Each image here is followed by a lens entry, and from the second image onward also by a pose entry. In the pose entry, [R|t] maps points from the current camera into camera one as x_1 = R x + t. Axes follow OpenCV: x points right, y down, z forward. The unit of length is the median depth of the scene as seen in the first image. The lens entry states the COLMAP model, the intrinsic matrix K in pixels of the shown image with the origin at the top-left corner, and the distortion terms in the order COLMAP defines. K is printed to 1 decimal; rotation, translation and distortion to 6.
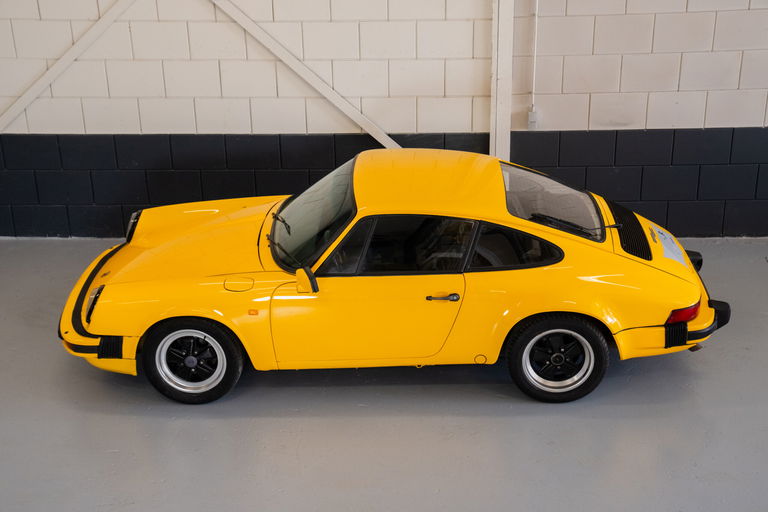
lens RADIAL K [[1183.9, 0, 384.0], [0, 1183.9, 256.0], [0, 0, 1]] dist [0.211911, 0.035146]
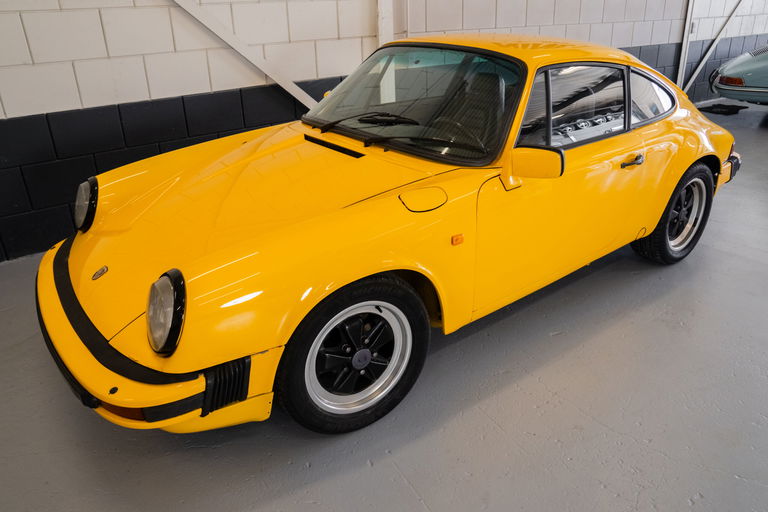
lens RADIAL K [[555.9, 0, 381.0], [0, 555.9, 246.7], [0, 0, 1]] dist [-0.131578, 0.099676]
pose [[0.798313, -0.249489, 0.548134, -0.271149], [0.256166, 0.964386, 0.065866, 0.020965], [-0.545046, 0.087832, 0.833793, 0.731165]]
